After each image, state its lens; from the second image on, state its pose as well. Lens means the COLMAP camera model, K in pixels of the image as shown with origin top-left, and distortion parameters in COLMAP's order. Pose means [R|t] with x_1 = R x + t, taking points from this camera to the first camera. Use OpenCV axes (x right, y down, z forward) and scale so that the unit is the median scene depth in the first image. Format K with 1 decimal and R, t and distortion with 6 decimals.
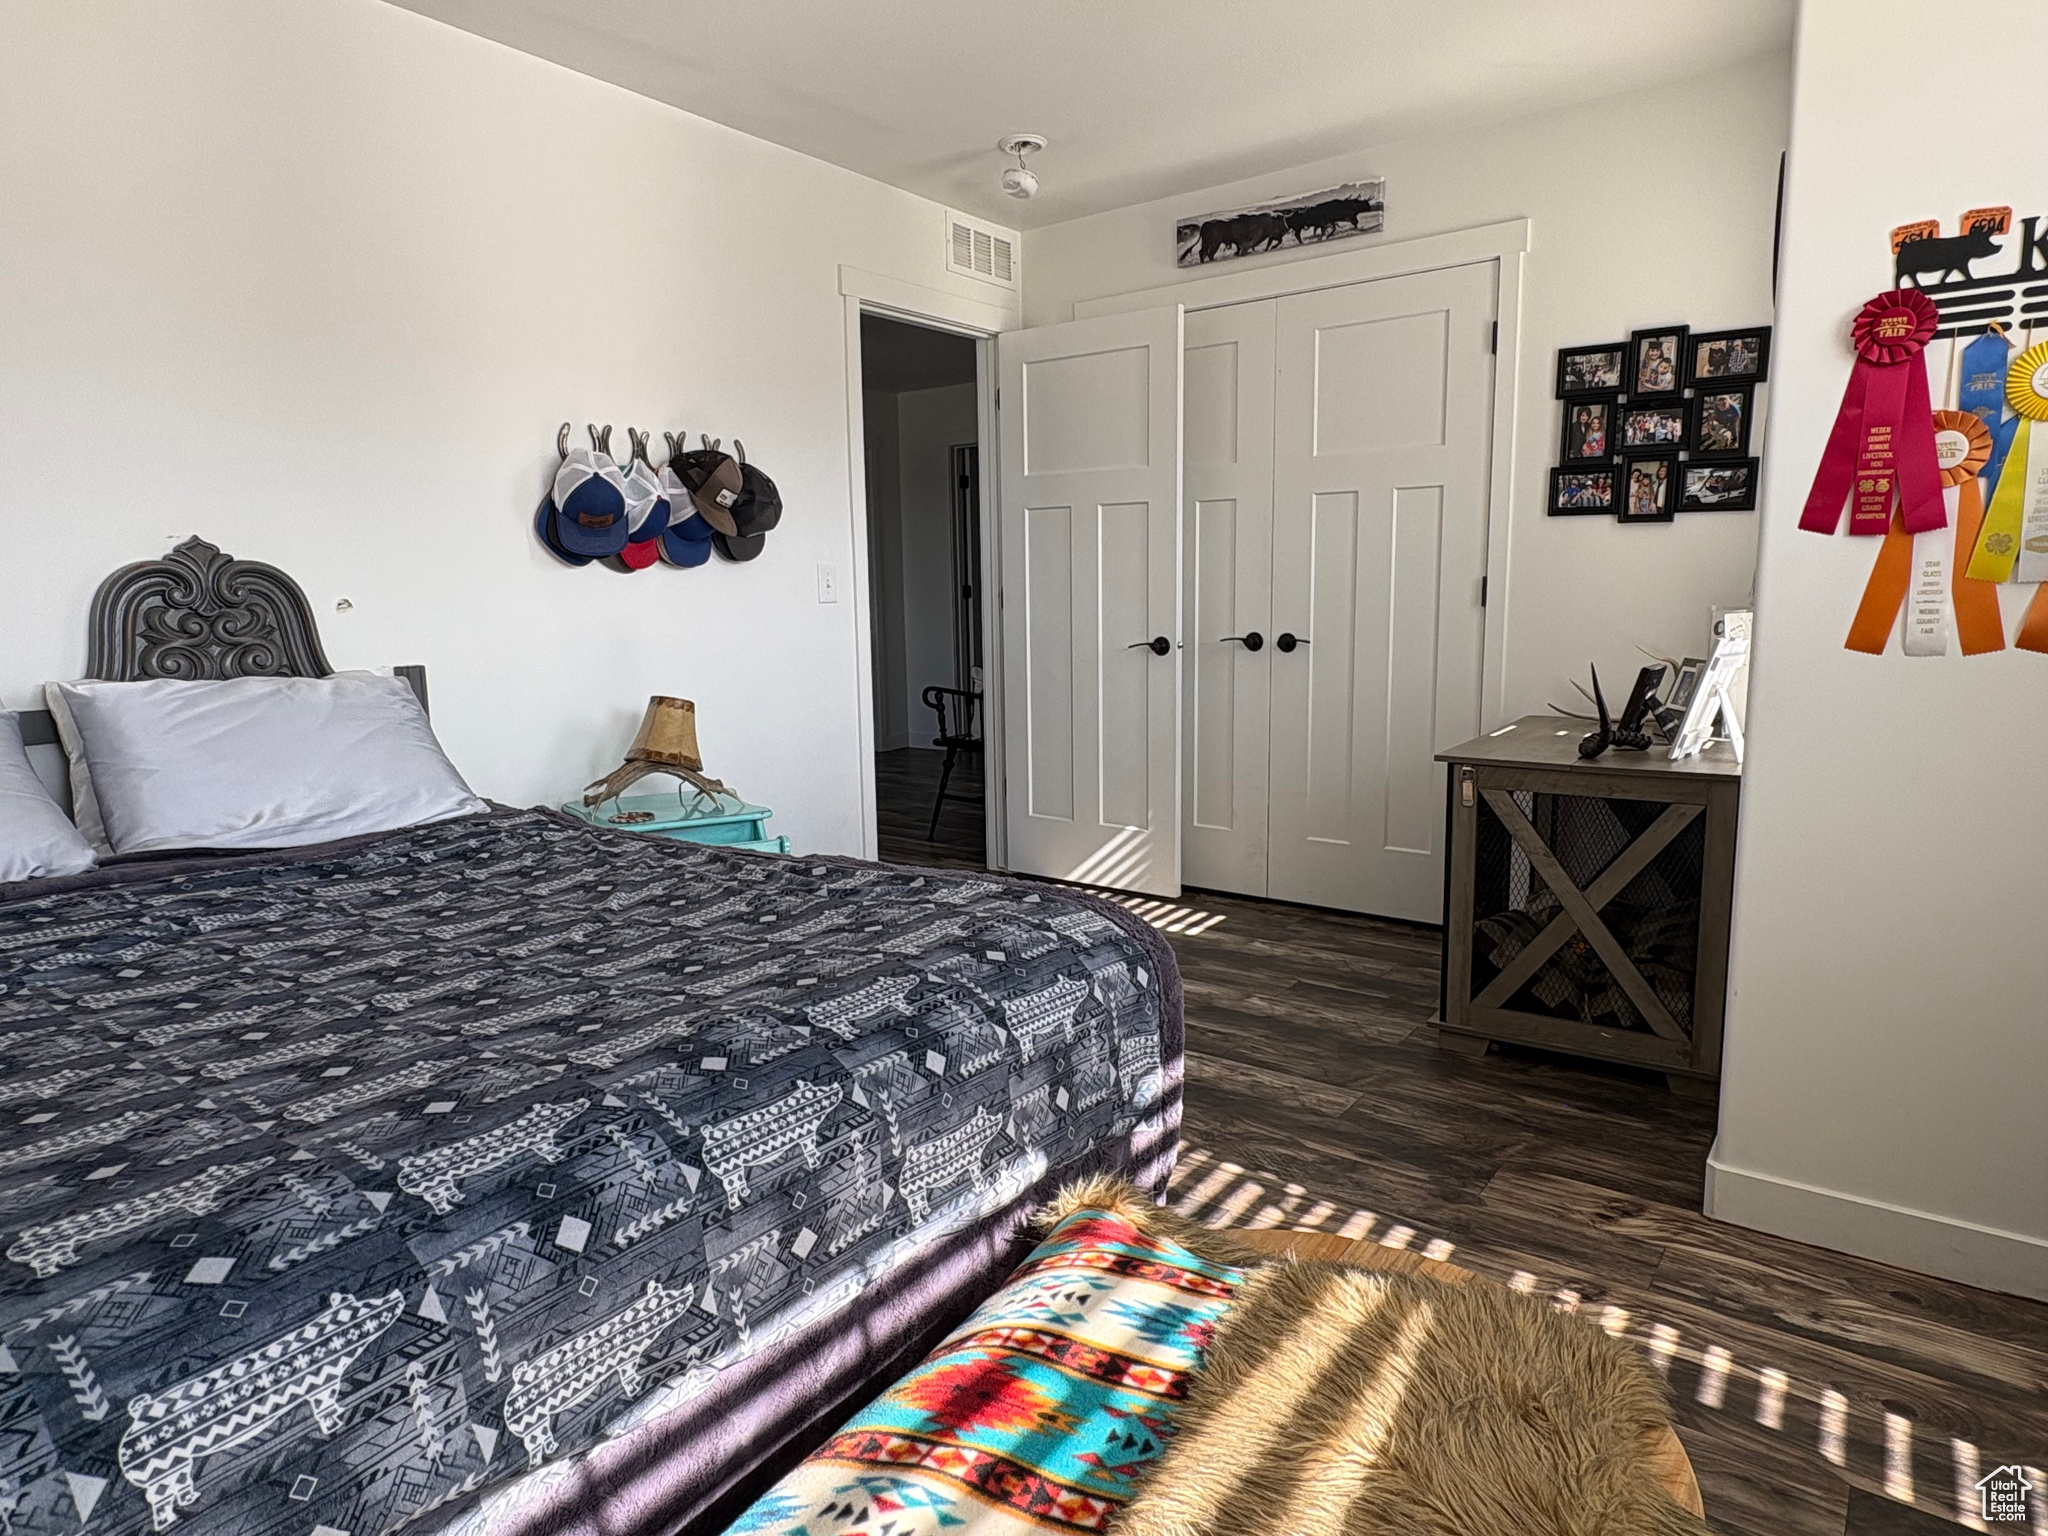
lens RADIAL K [[1198.2, 0, 1024.0], [0, 1198.2, 768.0], [0, 0, 1]] dist [-0.001111, -0.000623]
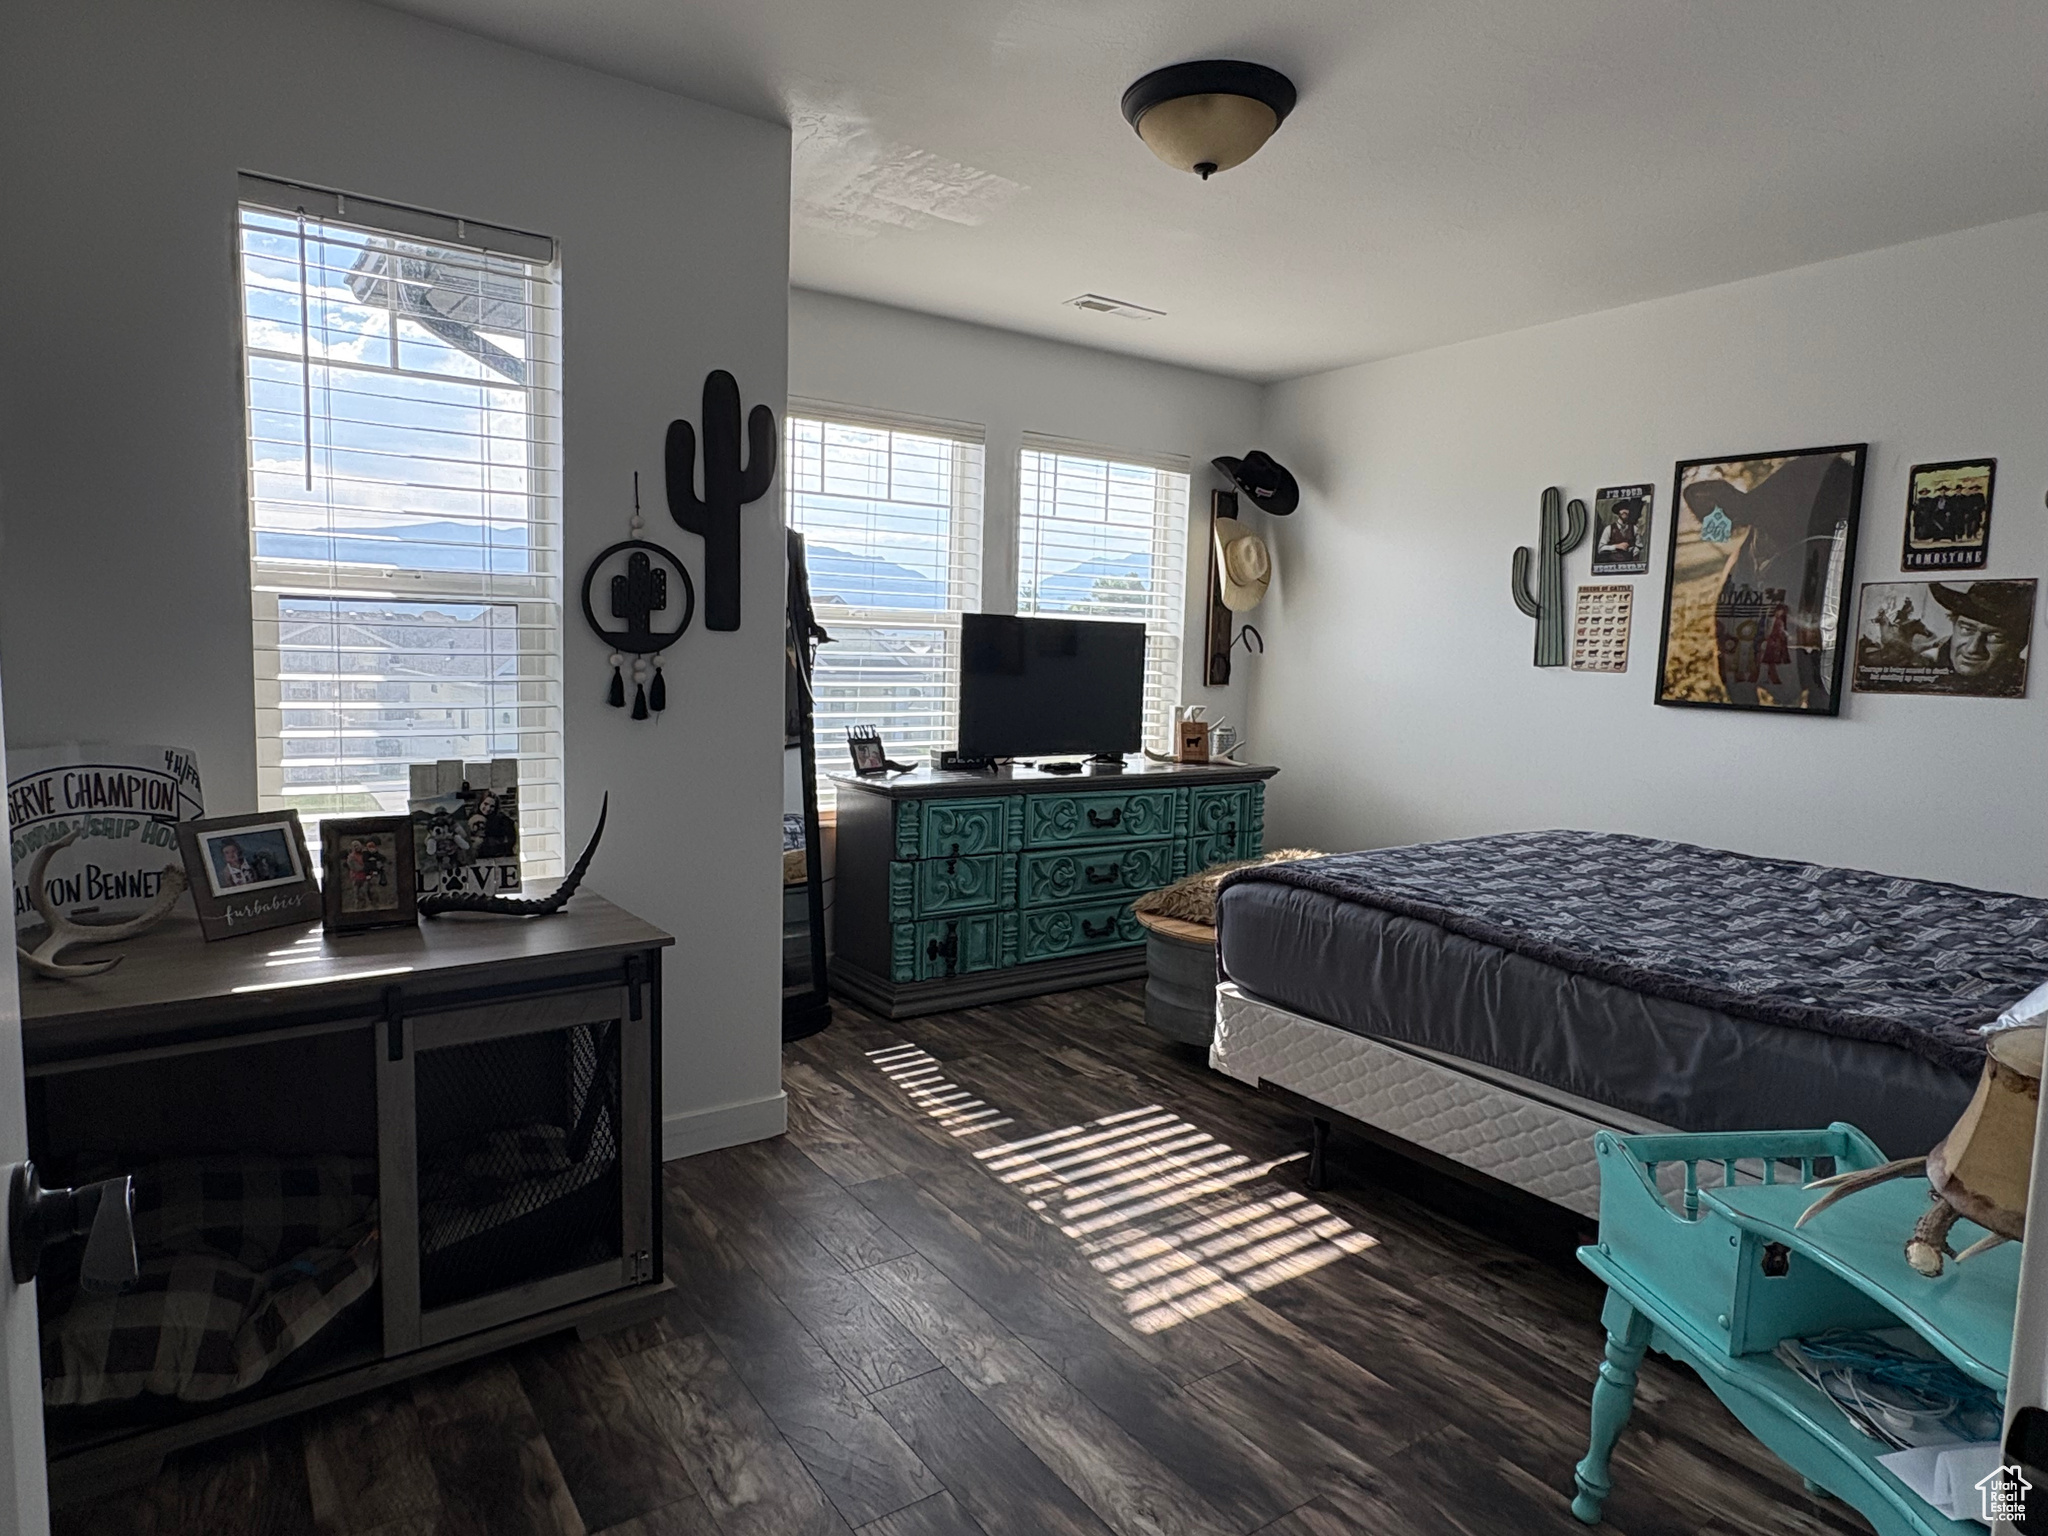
lens RADIAL K [[1198.2, 0, 1024.0], [0, 1198.2, 768.0], [0, 0, 1]] dist [-0.001111, -0.000623]
pose [[-0.948463, -0.040450, 0.314297, -0.118994], [0.038817, 0.969521, 0.241915, -0.365130], [-0.314503, 0.241647, -0.917984, 2.064818]]
